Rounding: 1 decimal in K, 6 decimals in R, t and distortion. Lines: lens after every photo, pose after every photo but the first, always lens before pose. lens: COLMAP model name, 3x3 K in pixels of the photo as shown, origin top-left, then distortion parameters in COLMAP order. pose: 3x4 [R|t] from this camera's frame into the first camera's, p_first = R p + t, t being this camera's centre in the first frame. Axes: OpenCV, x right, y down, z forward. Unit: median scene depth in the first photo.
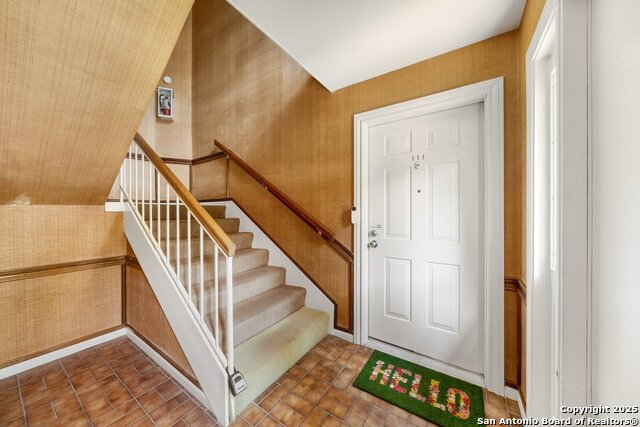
lens RADIAL K [[216.3, 0, 317.1], [0, 216.3, 212.4], [0, 0, 1]] dist [-0.000744, -0.000164]
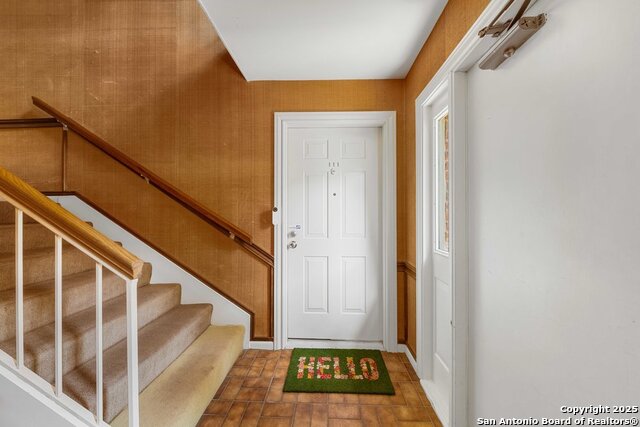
lens RADIAL K [[216.3, 0, 317.1], [0, 216.3, 212.4], [0, 0, 1]] dist [-0.000744, -0.000164]
pose [[0.854200, 0.003398, 0.519934, -0.166764], [-0.000284, 0.999982, -0.006068, 0.001490], [-0.519945, 0.005036, 0.854185, 0.078998]]
